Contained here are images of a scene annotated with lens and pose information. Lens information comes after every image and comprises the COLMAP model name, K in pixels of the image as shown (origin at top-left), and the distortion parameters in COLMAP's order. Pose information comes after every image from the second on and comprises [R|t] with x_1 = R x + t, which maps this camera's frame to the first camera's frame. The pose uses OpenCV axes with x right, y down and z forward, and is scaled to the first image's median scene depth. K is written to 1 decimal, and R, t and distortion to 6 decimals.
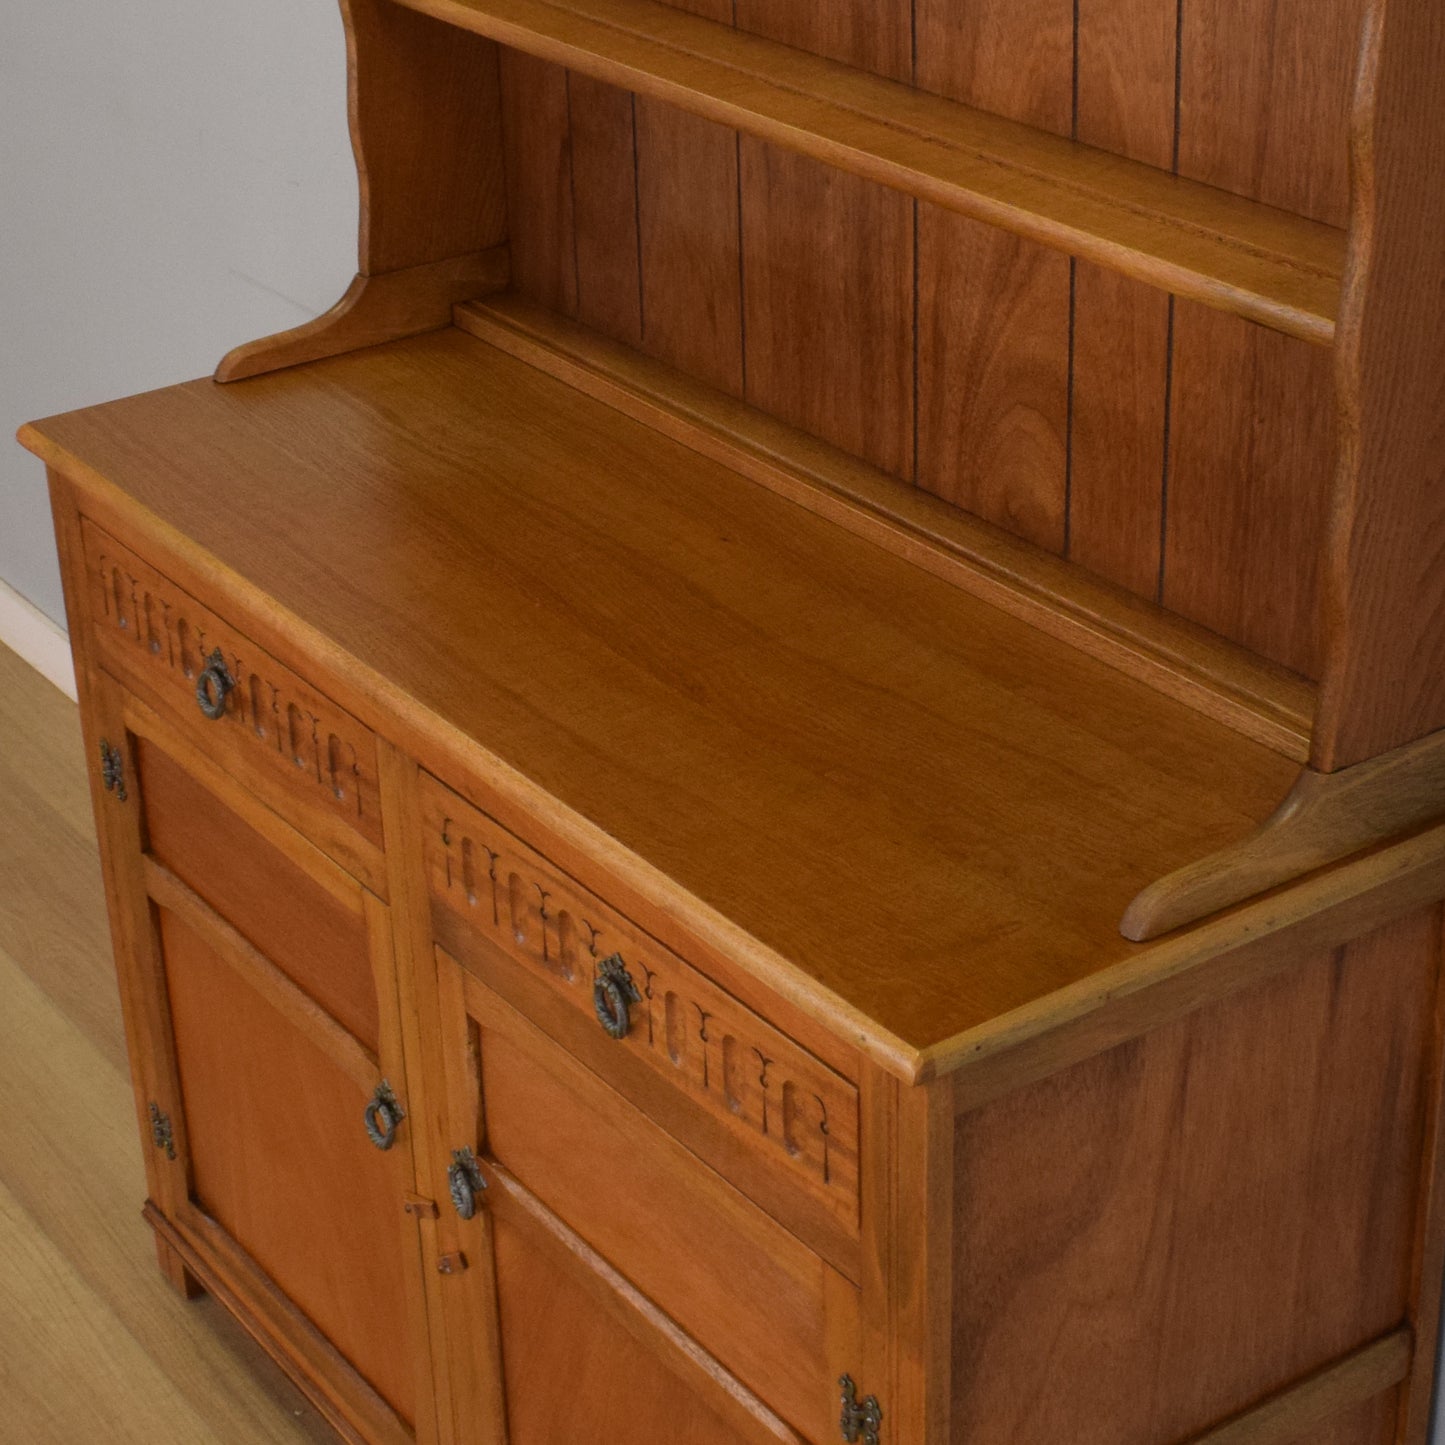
lens RADIAL K [[3062.2, 0, 795.8], [0, 3062.2, 650.2], [0, 0, 1]] dist [-0.068472, -0.515444]
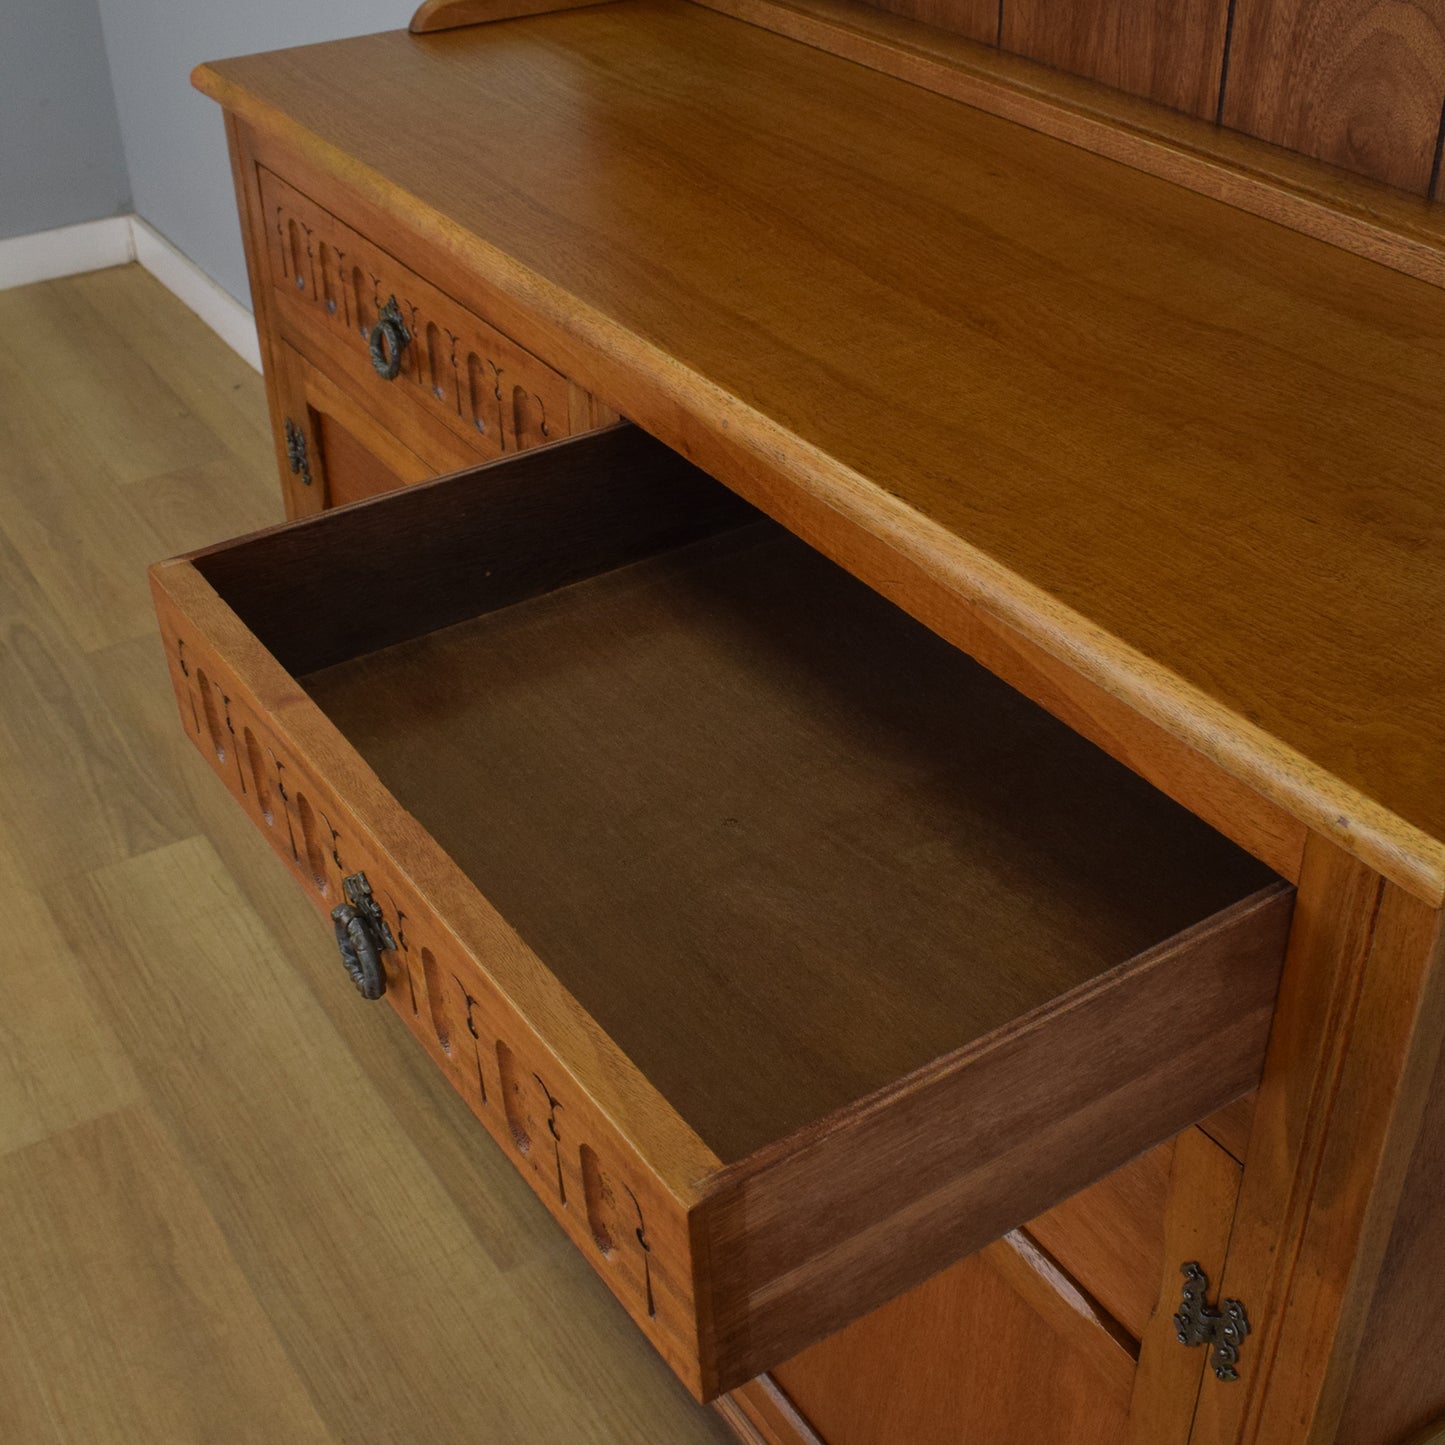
lens RADIAL K [[1947.1, 0, 788.7], [0, 1947.1, 724.4], [0, 0, 1]] dist [-0.088246, -0.032021]
pose [[0.998763, 0.039032, -0.030791, -0.058455], [-0.034695, 0.990827, 0.130610, 0.046721], [0.035606, -0.129381, 0.990956, 0.469568]]
